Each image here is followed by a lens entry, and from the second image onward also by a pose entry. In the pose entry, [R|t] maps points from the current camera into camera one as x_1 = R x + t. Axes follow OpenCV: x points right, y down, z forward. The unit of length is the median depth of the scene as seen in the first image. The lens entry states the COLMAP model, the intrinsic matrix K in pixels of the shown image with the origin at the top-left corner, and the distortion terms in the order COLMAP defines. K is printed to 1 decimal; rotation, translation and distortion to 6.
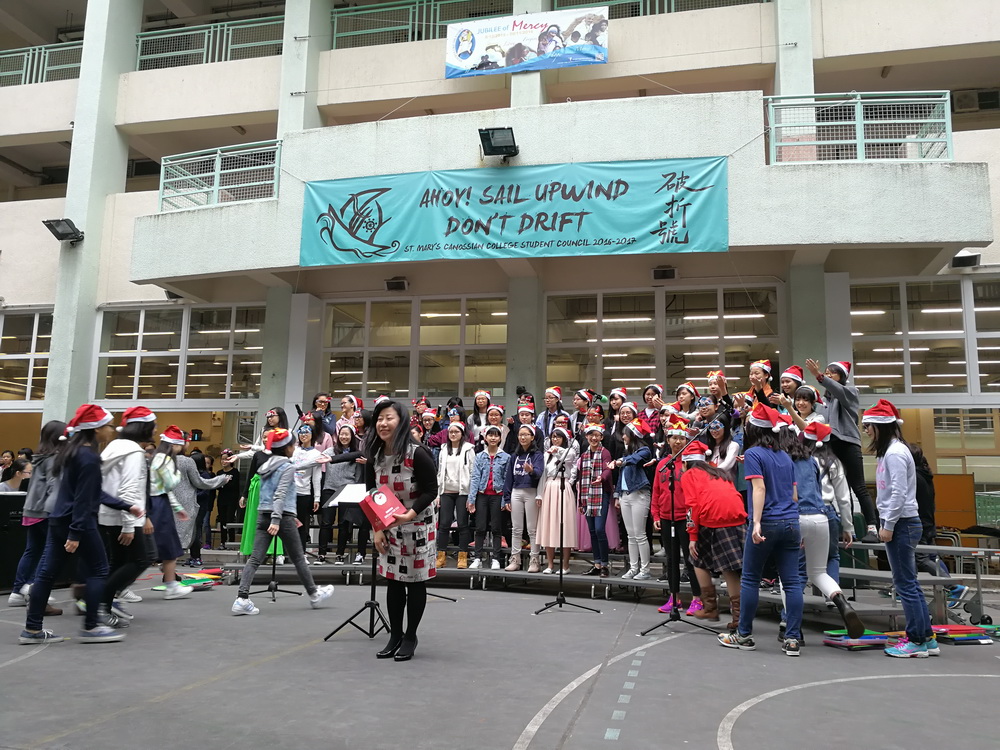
lens RADIAL K [[809.6, 0, 492.3], [0, 809.6, 370.2], [0, 0, 1]] dist [0.038352, -0.049531]
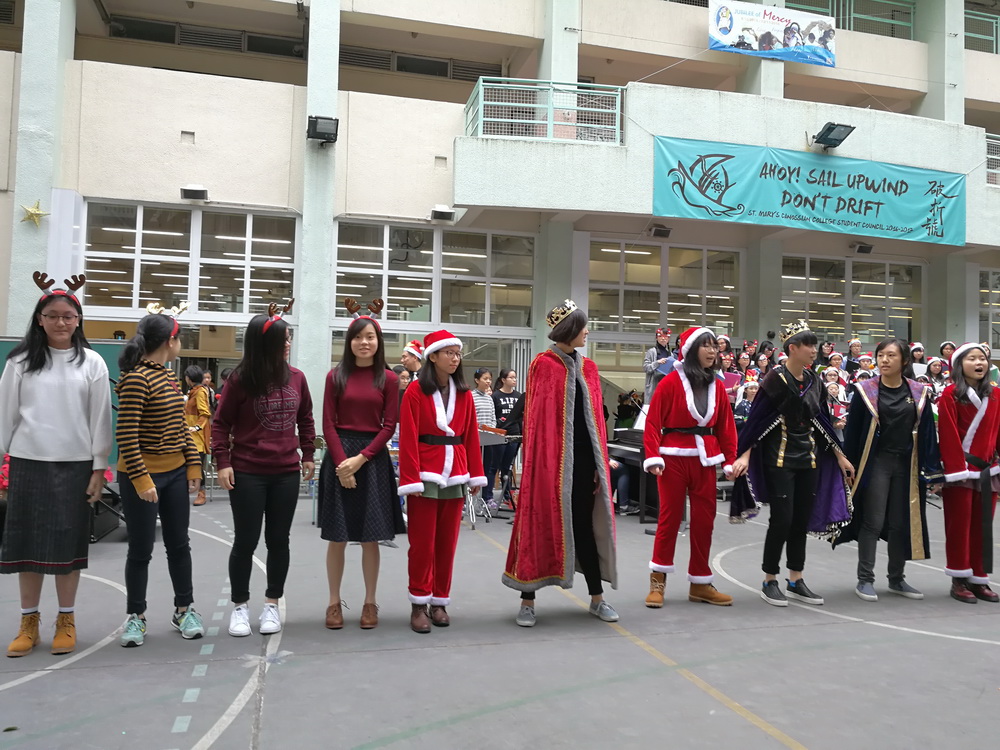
lens RADIAL K [[811.6, 0, 494.4], [0, 811.6, 373.3], [0, 0, 1]] dist [0.007020, 0.000598]
pose [[0.888384, 0.016478, 0.458805, -0.966573], [-0.078368, 0.990131, 0.116185, -0.027802], [-0.452363, -0.139172, 0.880908, 0.101691]]
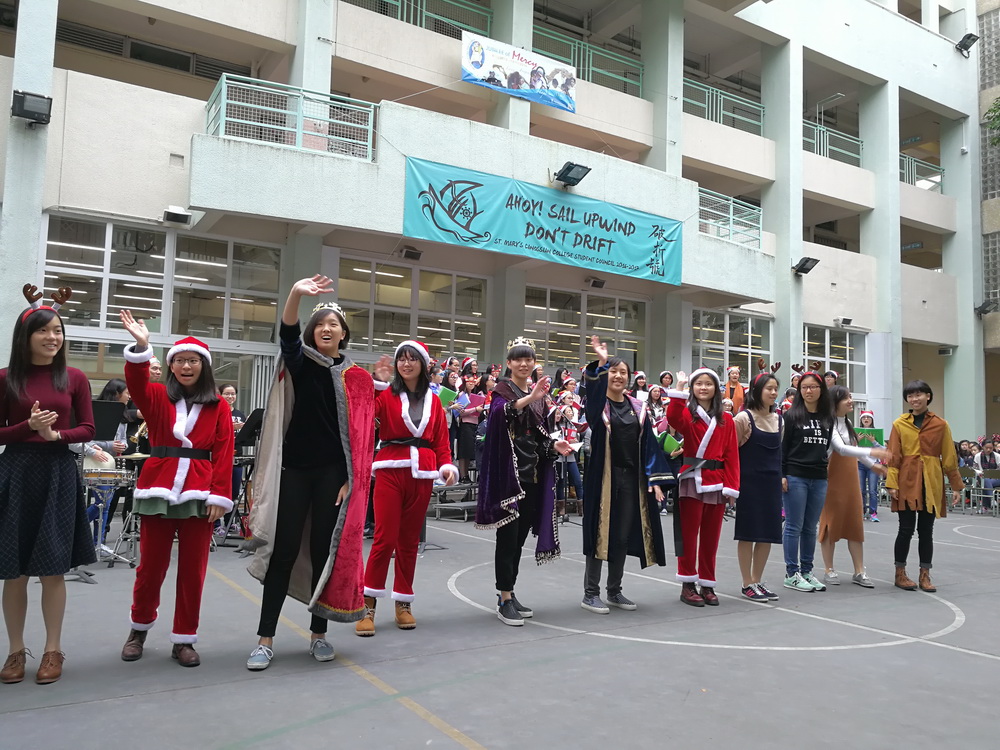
lens RADIAL K [[809.6, 0, 492.3], [0, 809.6, 370.2], [0, 0, 1]] dist [0.038352, -0.049531]
pose [[0.715824, 0.058051, 0.695864, -0.937660], [-0.126992, 0.990742, 0.047983, -0.015783], [-0.686636, -0.122716, 0.716569, 0.115626]]
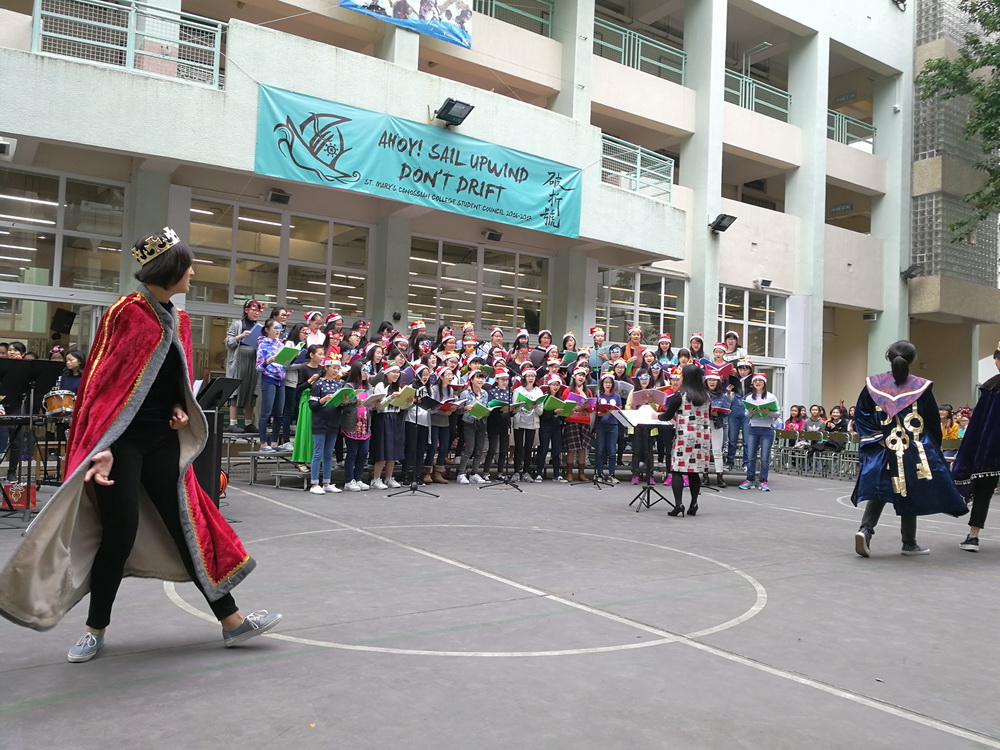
lens RADIAL K [[811.6, 0, 494.4], [0, 811.6, 373.3], [0, 0, 1]] dist [0.007020, 0.000598]
pose [[0.683384, 0.033643, 0.729283, -0.776301], [-0.138399, 0.986794, 0.084166, -0.011944], [-0.716820, -0.158449, 0.679016, 0.092508]]
